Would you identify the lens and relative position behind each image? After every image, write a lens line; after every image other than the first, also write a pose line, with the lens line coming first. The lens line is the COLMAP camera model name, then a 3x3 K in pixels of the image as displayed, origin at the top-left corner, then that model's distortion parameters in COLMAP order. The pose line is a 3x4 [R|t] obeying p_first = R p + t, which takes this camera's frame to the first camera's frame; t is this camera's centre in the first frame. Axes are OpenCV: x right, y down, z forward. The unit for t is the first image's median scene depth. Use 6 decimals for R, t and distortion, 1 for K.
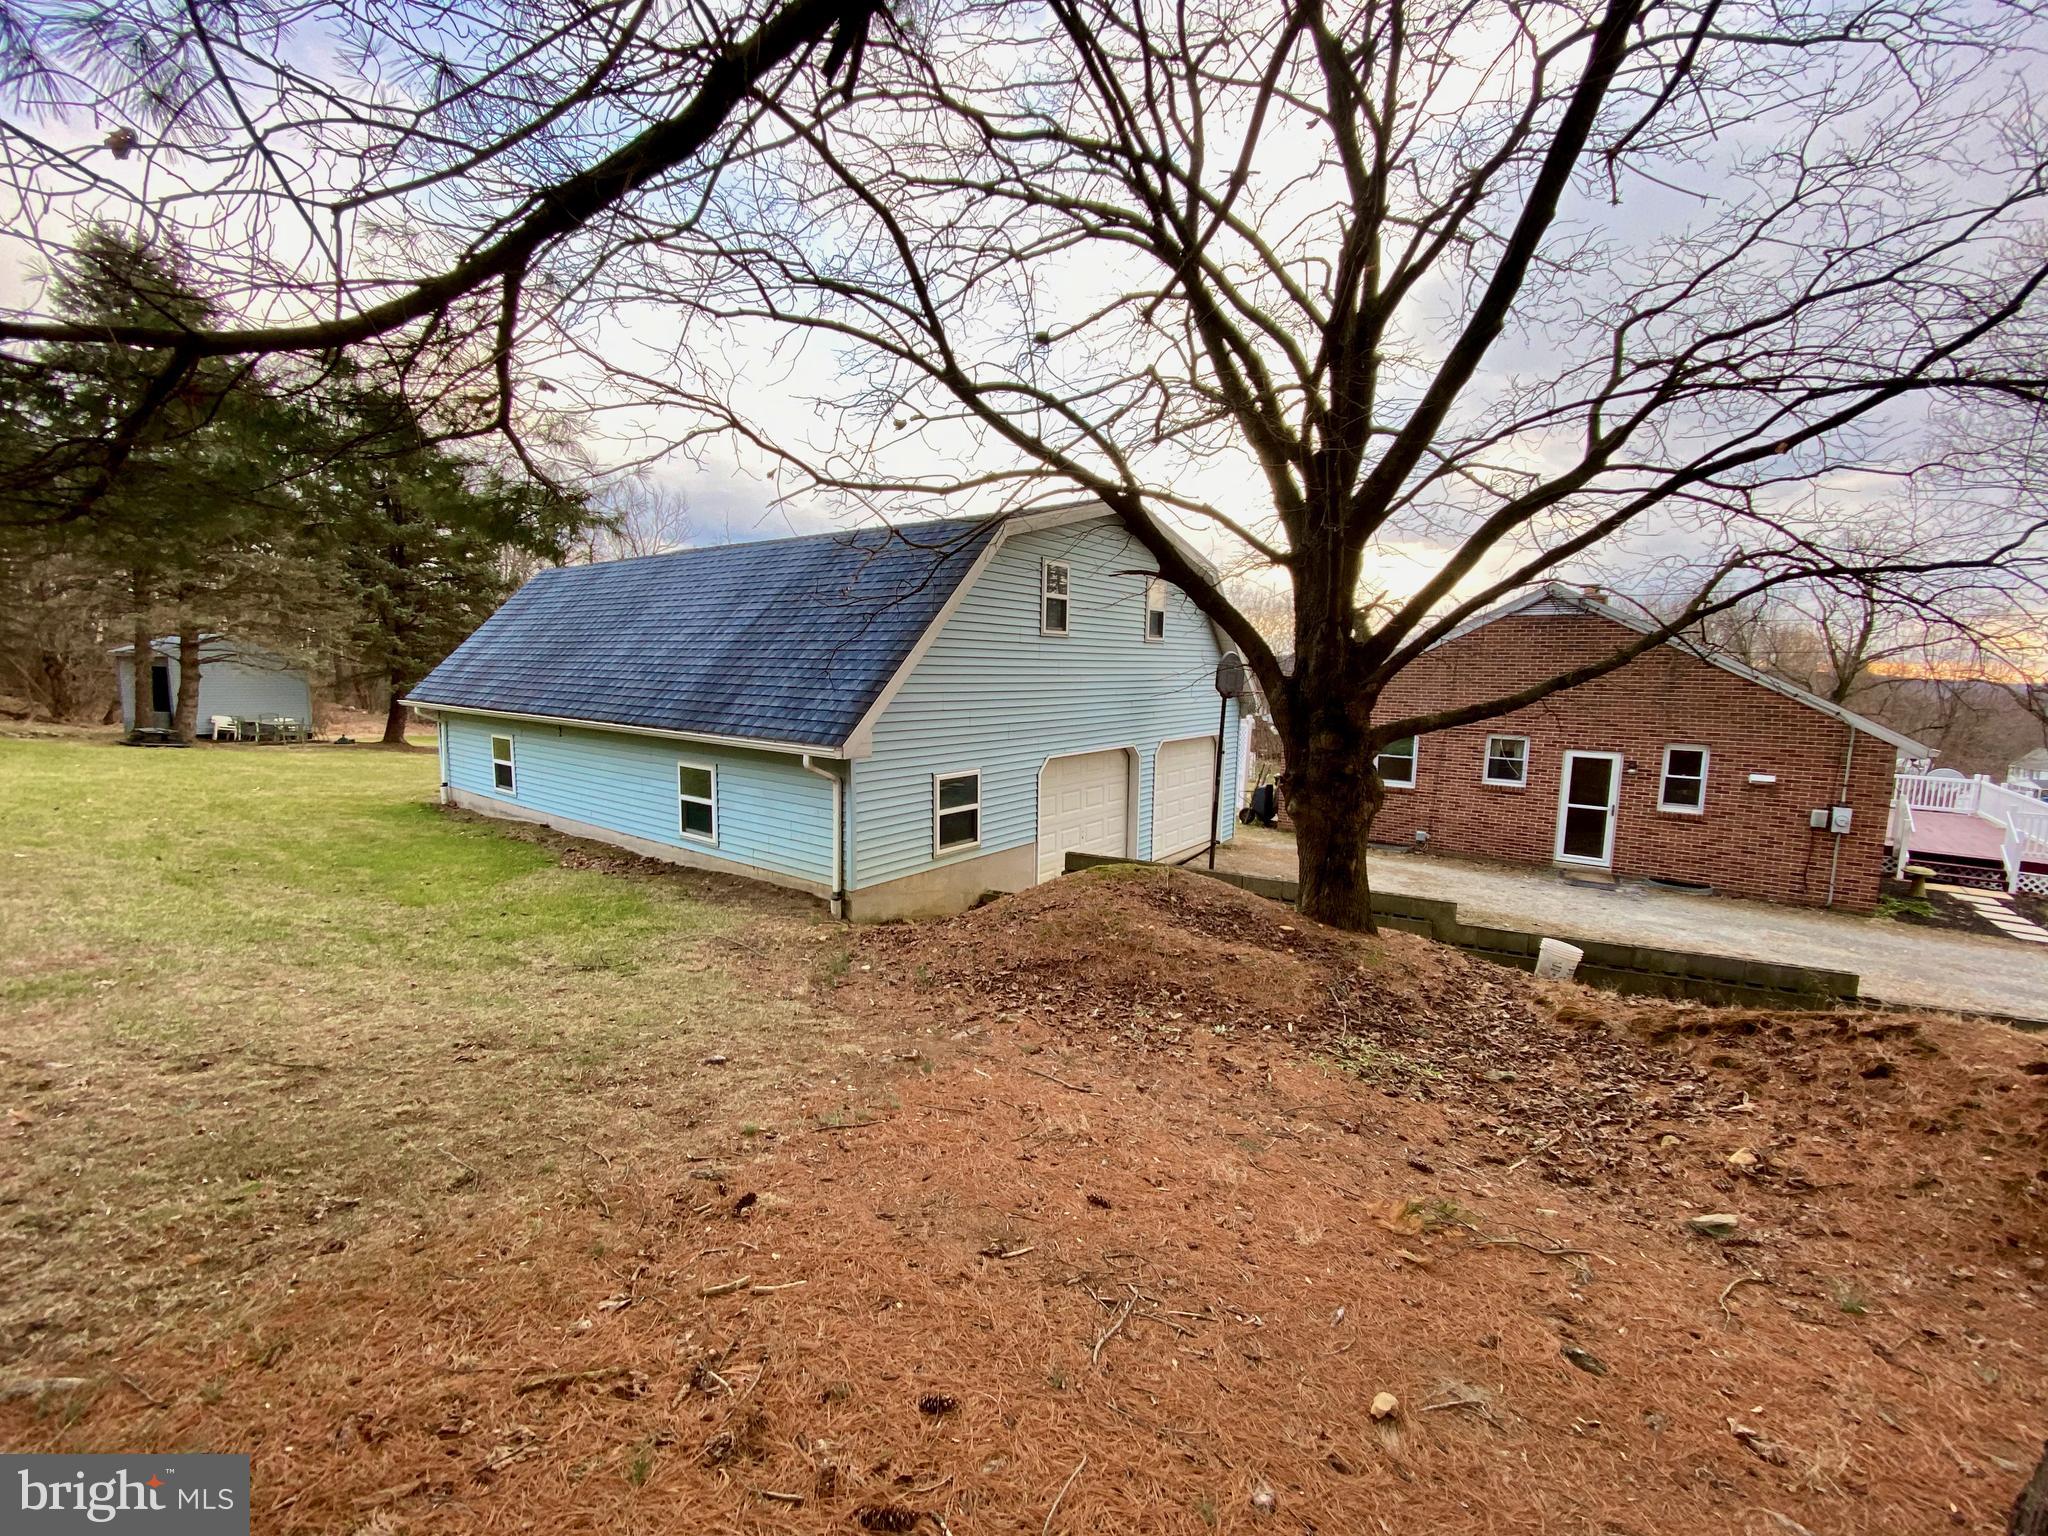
lens RADIAL K [[834.2, 0, 1029.8], [0, 834.2, 771.7], [0, 0, 1]] dist [0.025916, -0.025419]
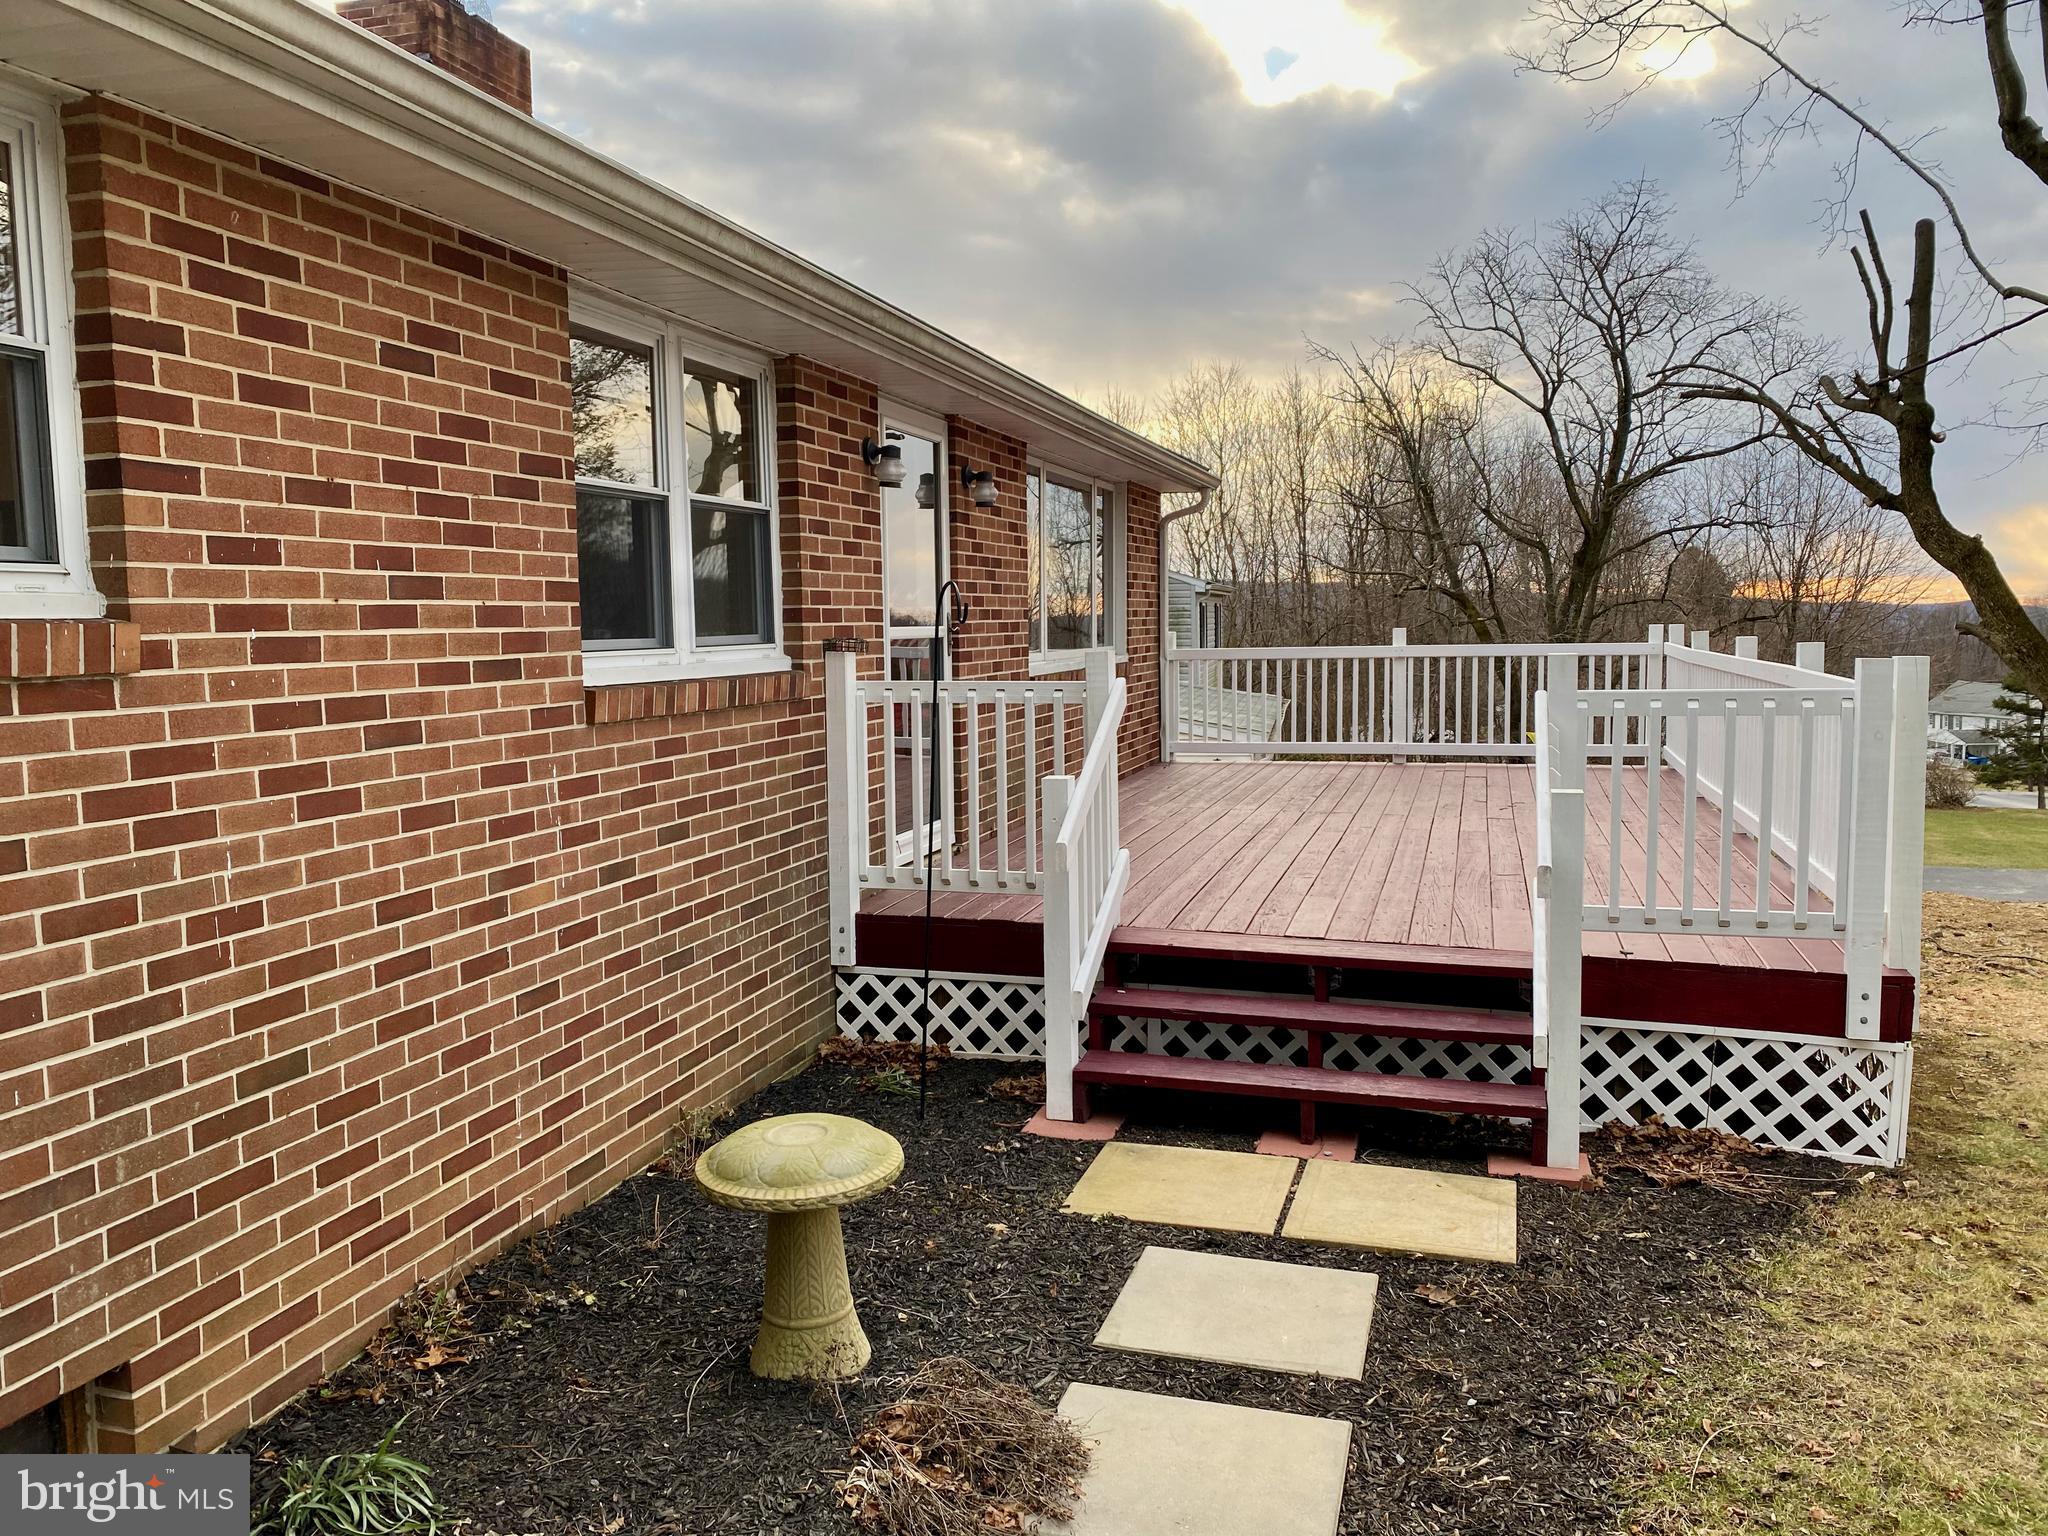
lens RADIAL K [[1655.4, 0, 1024.0], [0, 1655.4, 768.0], [0, 0, 1]] dist [0.004119, -0.013077]
pose [[0.936683, -0.058556, 0.345248, 0.986180], [0.068231, 0.997542, -0.015926, 0.064974], [-0.343466, 0.038474, 0.938377, 0.708160]]
